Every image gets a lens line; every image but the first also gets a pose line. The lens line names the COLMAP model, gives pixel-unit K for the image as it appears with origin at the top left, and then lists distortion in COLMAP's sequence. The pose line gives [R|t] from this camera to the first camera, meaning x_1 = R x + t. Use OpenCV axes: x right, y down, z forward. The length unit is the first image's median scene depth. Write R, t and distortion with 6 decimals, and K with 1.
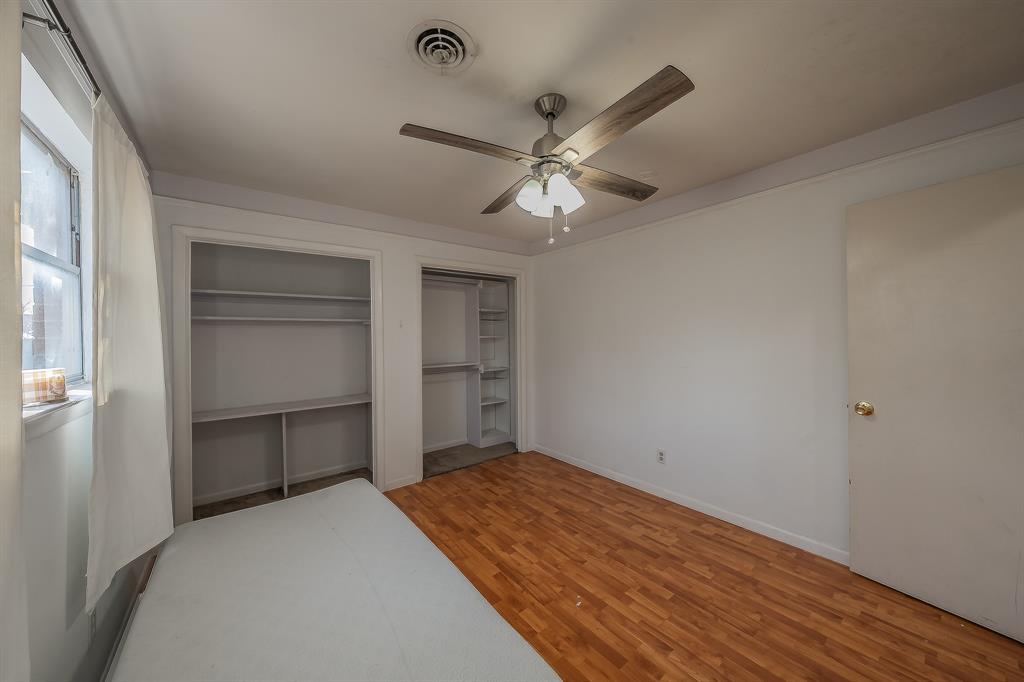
lens RADIAL K [[354.8, 0, 514.6], [0, 354.8, 337.8], [0, 0, 1]] dist [-0.001120, -0.000101]
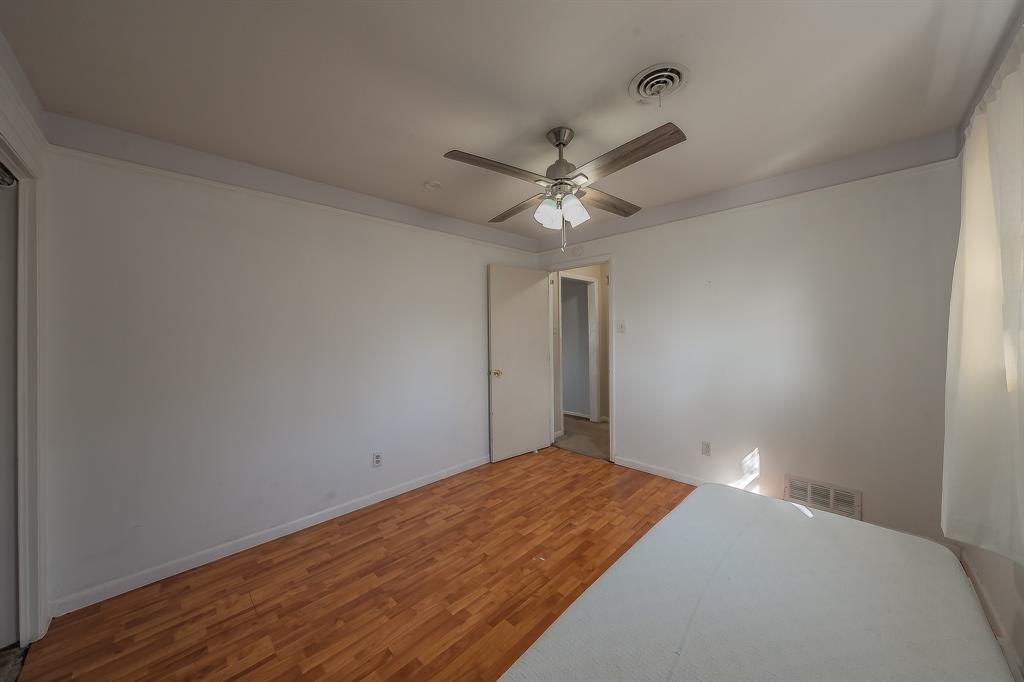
lens RADIAL K [[347.0, 0, 512.8], [0, 347.0, 337.7], [0, 0, 1]] dist [-0.001204, -0.000140]
pose [[-0.107230, 0.004127, 0.994226, -0.680175], [0.024971, 0.999687, -0.001457, 0.012110], [-0.993921, 0.024671, -0.107299, 0.858040]]
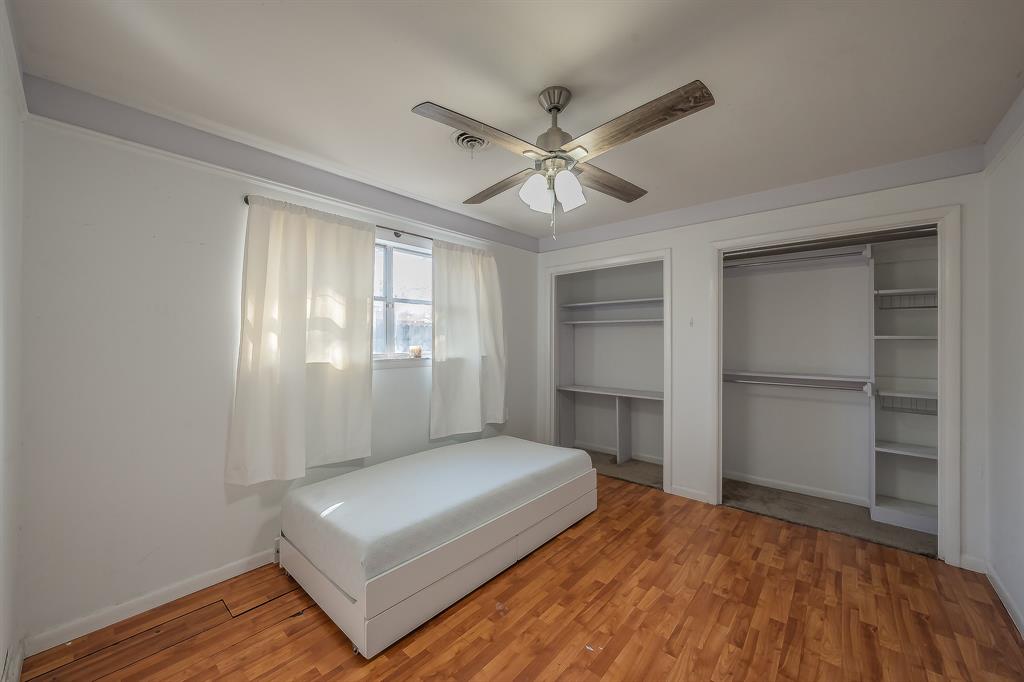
lens RADIAL K [[391.3, 0, 512.0], [0, 391.3, 341.0], [0, 0, 1]] dist [0.000349, 0.000017]
pose [[0.184492, 0.018526, -0.982659, 0.757473], [-0.008232, 0.999816, 0.017303, -0.004788], [0.982800, 0.004897, 0.184611, 0.455099]]
